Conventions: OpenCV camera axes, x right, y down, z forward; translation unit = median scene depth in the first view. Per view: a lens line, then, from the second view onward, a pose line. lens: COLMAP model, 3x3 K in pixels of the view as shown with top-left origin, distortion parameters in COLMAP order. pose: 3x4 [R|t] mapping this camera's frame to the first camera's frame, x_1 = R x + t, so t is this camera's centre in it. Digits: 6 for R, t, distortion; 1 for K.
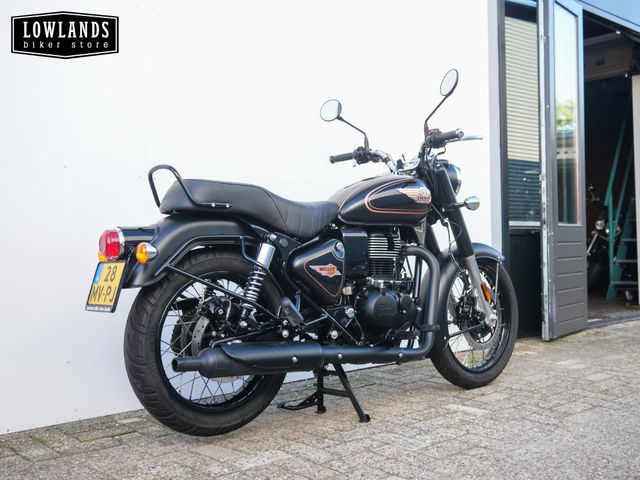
lens RADIAL K [[745.5, 0, 319.6], [0, 745.5, 236.5], [0, 0, 1]] dist [-0.013629, 0.000000]
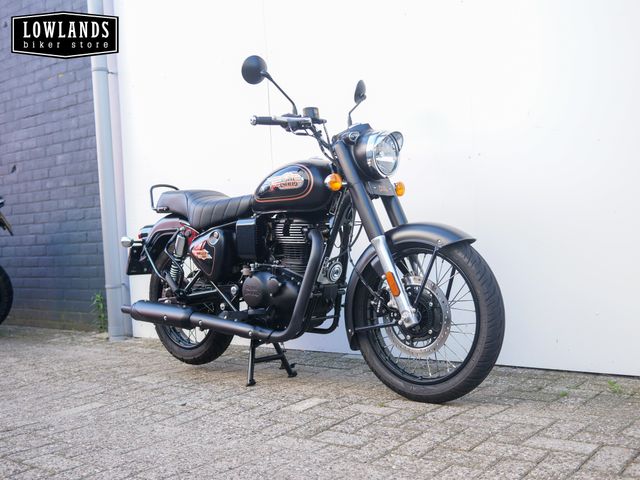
lens RADIAL K [[745.5, 0, 321.6], [0, 745.5, 239.4], [0, 0, 1]] dist [-0.013629, 0.000000]
pose [[0.142750, 0.019139, -0.989574, 1.143498], [0.060604, 0.997768, 0.028040, -0.002866], [0.987902, -0.063975, 0.141272, 0.906294]]
